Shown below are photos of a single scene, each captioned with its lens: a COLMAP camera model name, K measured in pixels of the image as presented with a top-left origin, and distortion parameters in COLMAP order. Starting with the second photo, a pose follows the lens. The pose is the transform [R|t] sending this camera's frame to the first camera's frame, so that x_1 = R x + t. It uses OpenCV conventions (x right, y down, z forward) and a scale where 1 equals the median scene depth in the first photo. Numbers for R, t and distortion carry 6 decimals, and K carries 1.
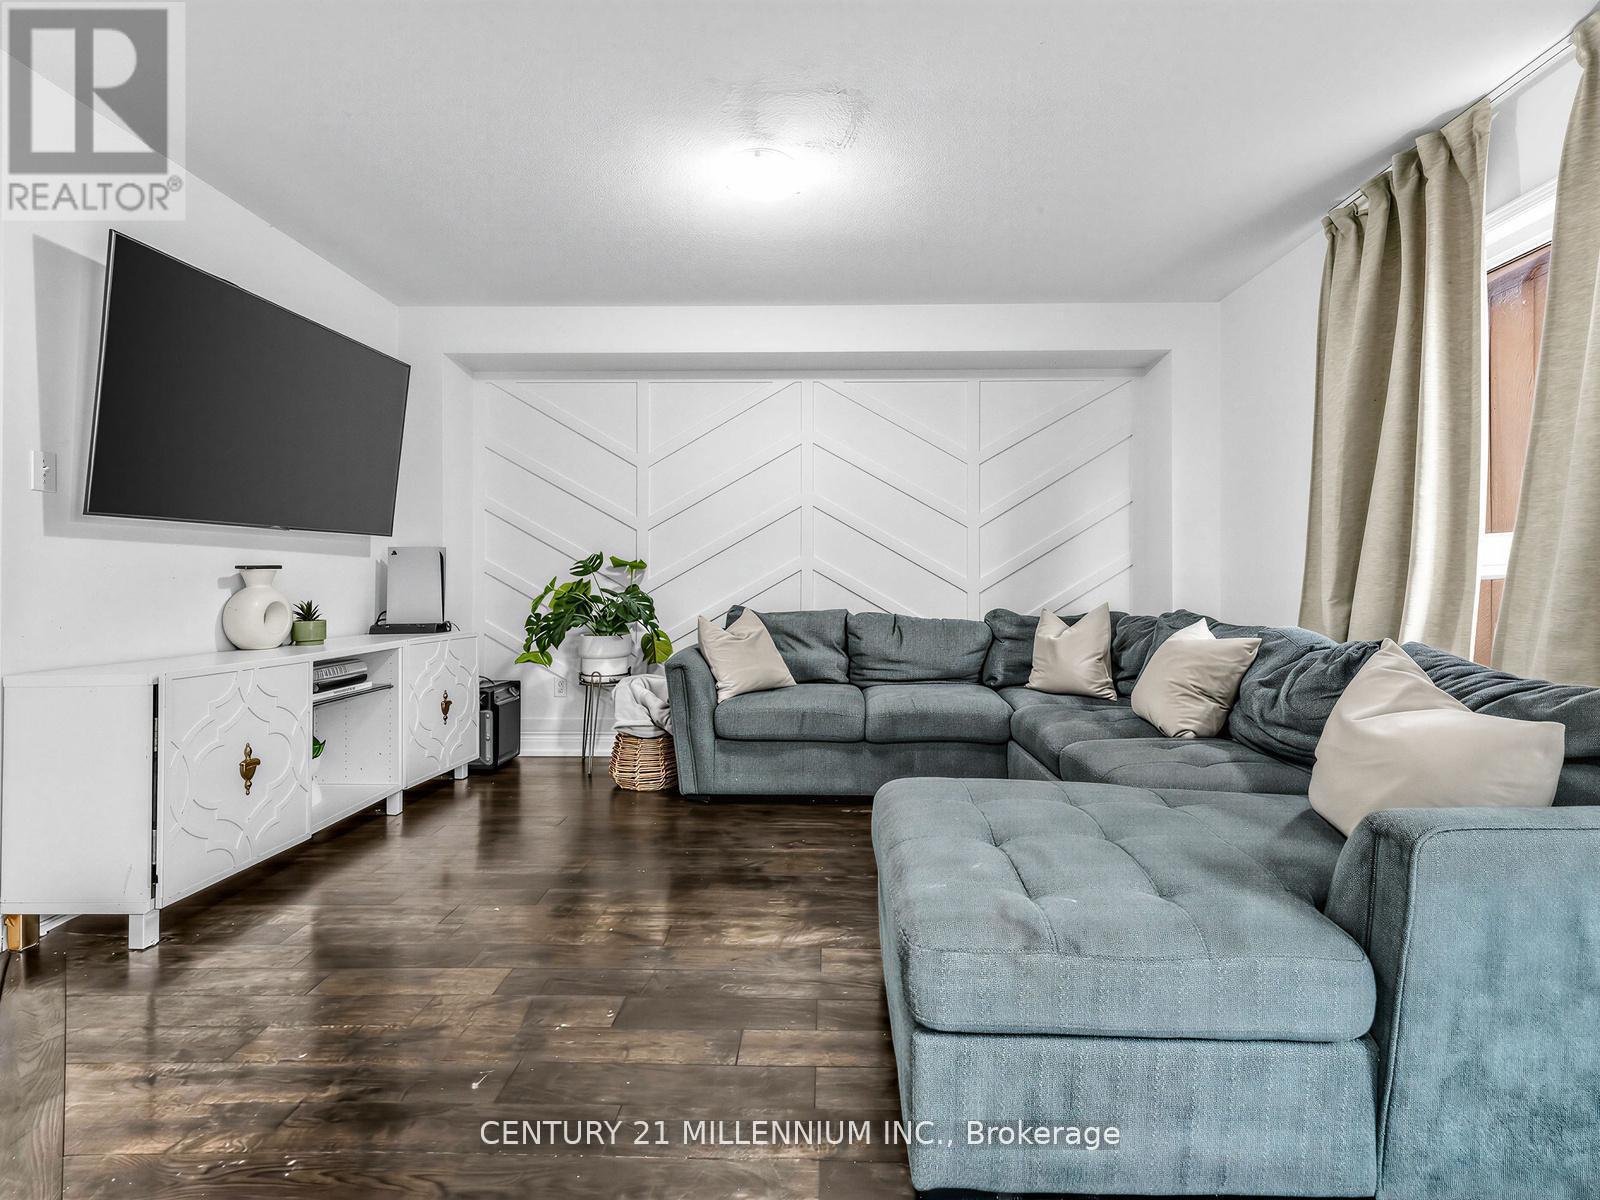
lens RADIAL K [[748.1, 0, 800.0], [0, 748.1, 600.0], [0, 0, 1]] dist [-0.008485, -0.000359]
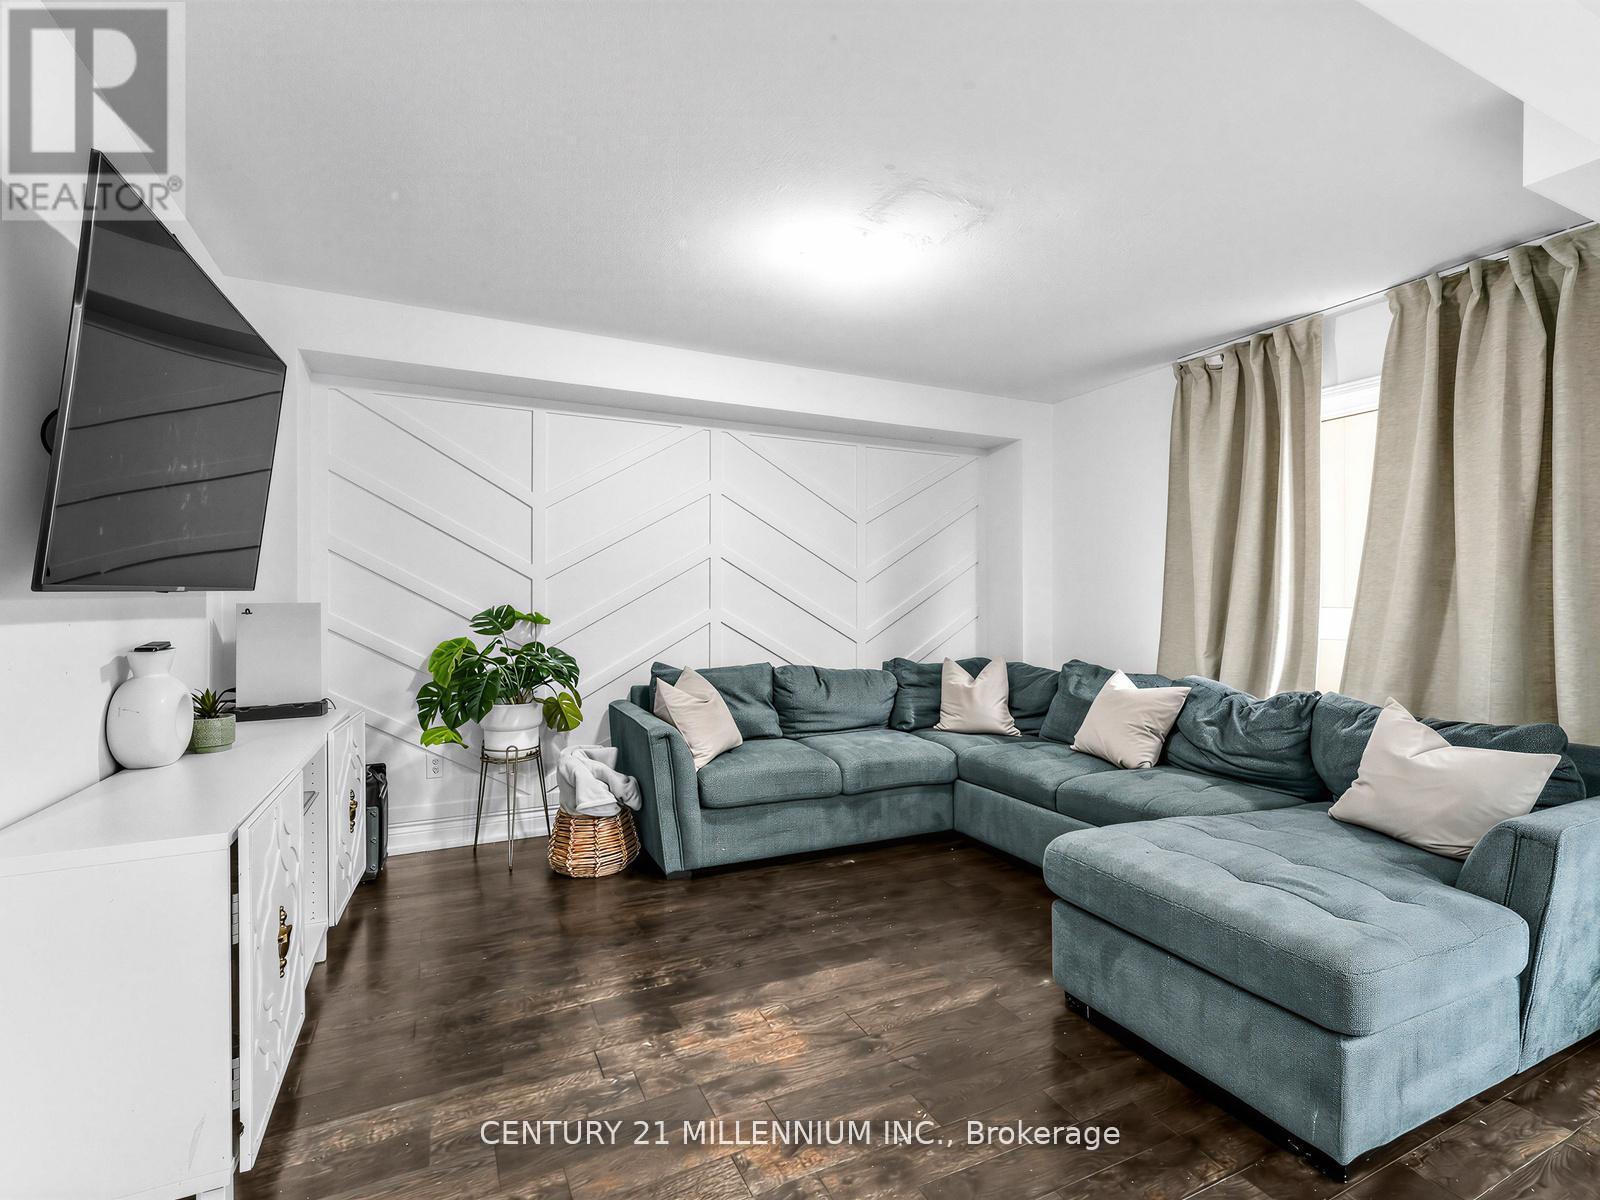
lens RADIAL K [[749.8, 0, 780.2], [0, 749.8, 616.1], [0, 0, 1]] dist [-0.006080, -0.000351]
pose [[0.896472, -0.006550, 0.443052, -0.394401], [0.010614, 0.999921, -0.006693, -0.046288], [-0.442973, 0.010703, 0.896471, 0.092242]]
